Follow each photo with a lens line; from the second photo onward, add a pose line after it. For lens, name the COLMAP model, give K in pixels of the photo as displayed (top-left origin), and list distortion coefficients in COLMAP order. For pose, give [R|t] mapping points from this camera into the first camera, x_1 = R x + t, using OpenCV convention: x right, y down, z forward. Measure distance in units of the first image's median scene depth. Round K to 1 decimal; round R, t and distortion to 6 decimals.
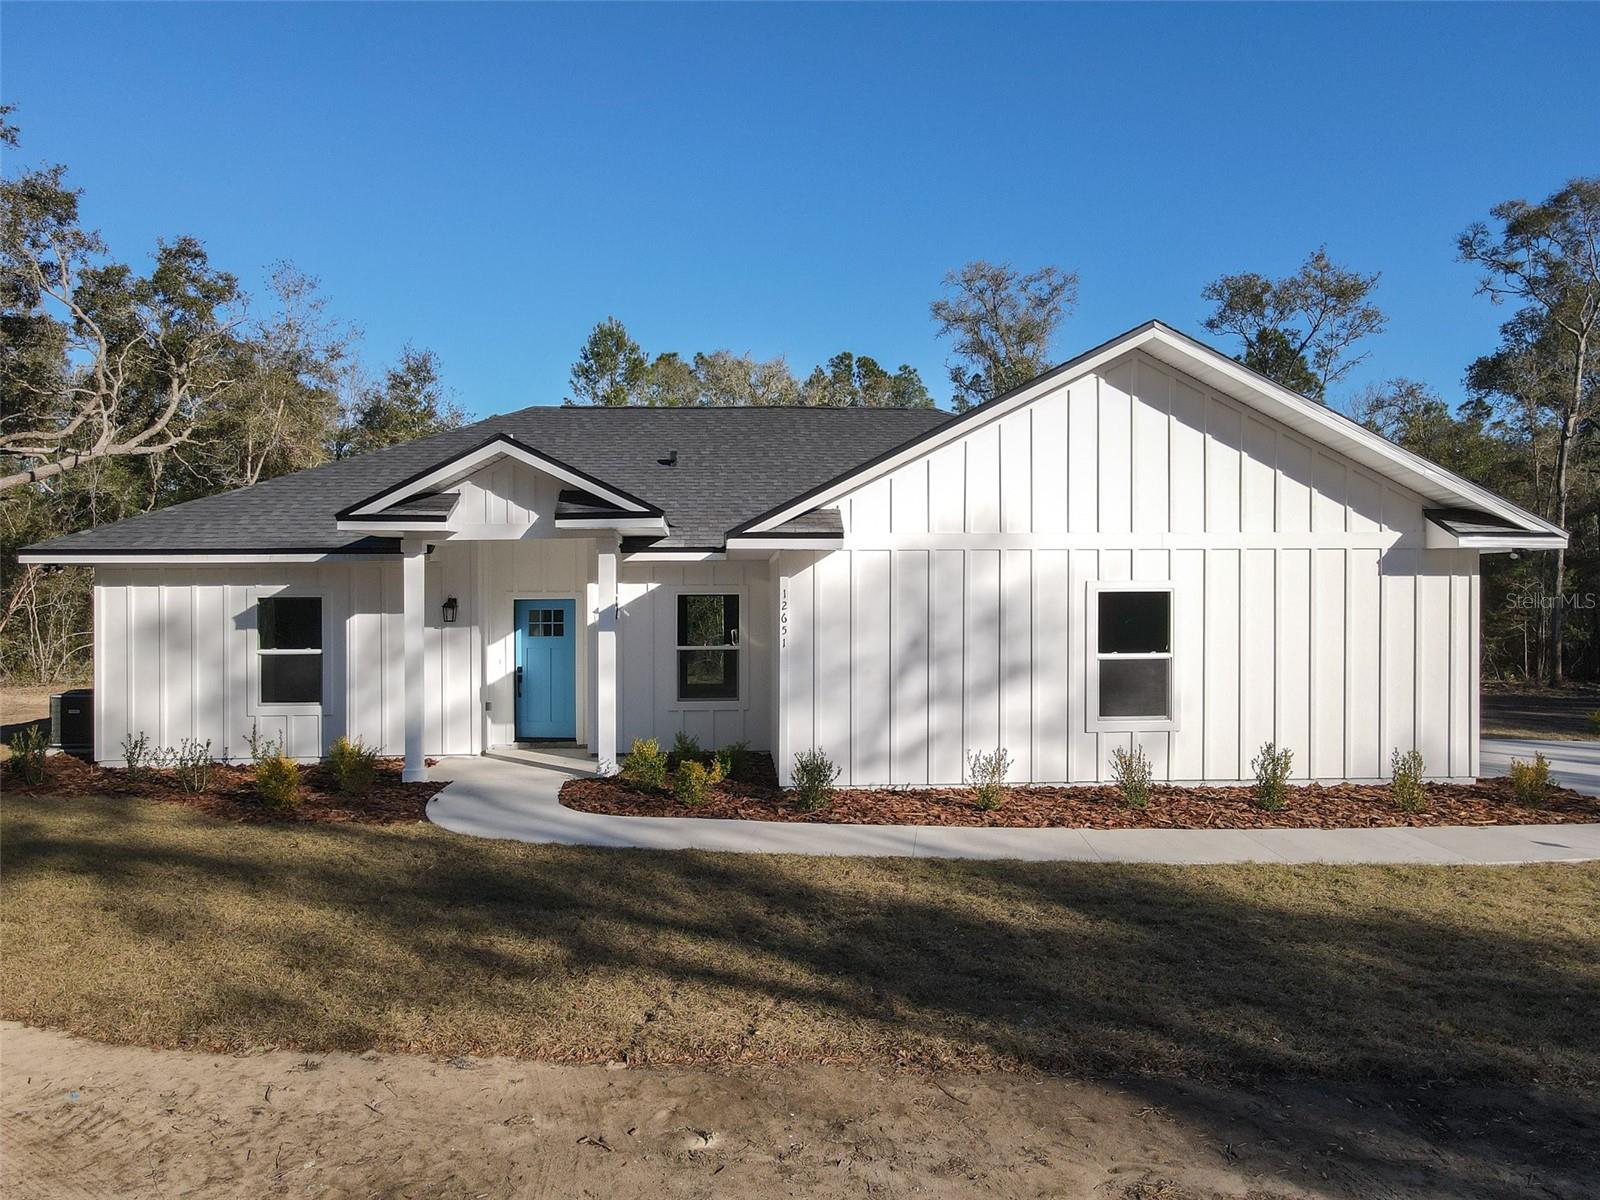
lens RADIAL K [[1184.0, 0, 811.3], [0, 1184.0, 580.5], [0, 0, 1]] dist [0.018880, -0.002241]
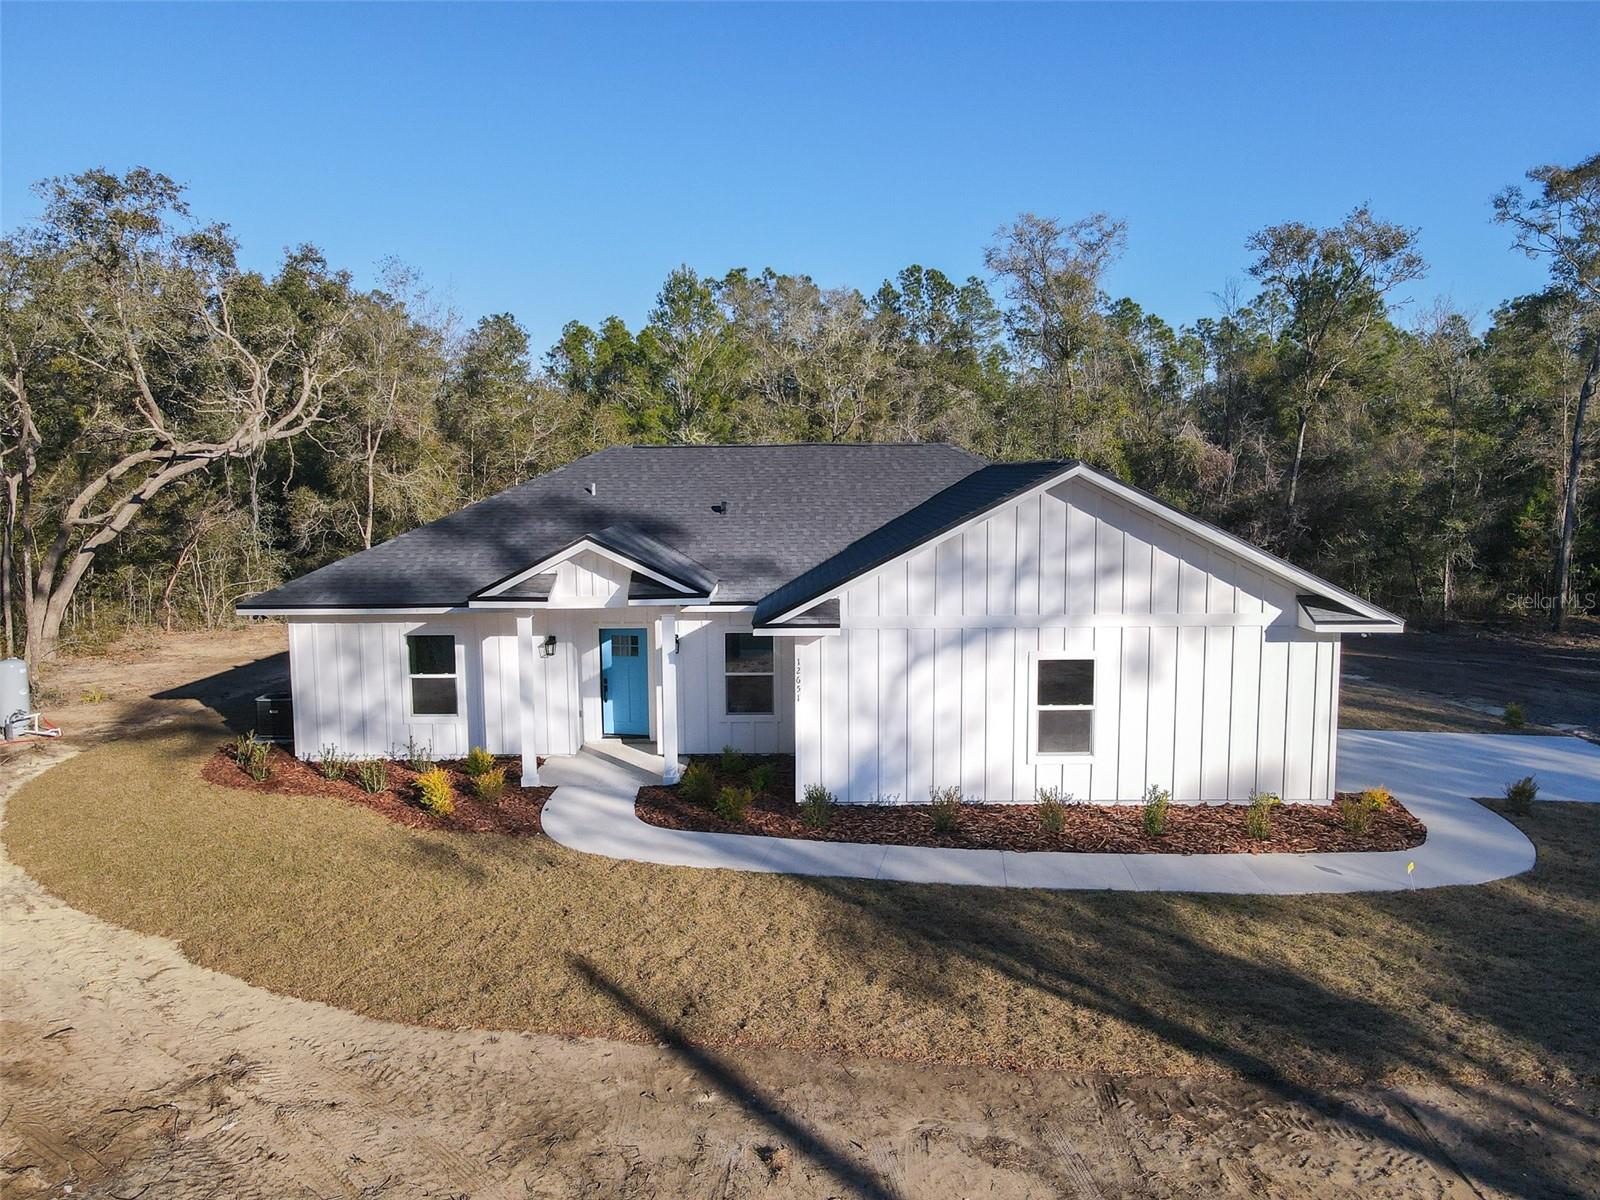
lens RADIAL K [[1156.6, 0, 800.0], [0, 1156.6, 600.0], [0, 0, 1]] dist [0.002815, 0.031334]
pose [[0.997210, 0.002712, -0.074594, 0.070983], [0.005635, 0.993753, 0.111462, -0.190181], [0.074431, -0.111572, 0.990965, -0.264933]]
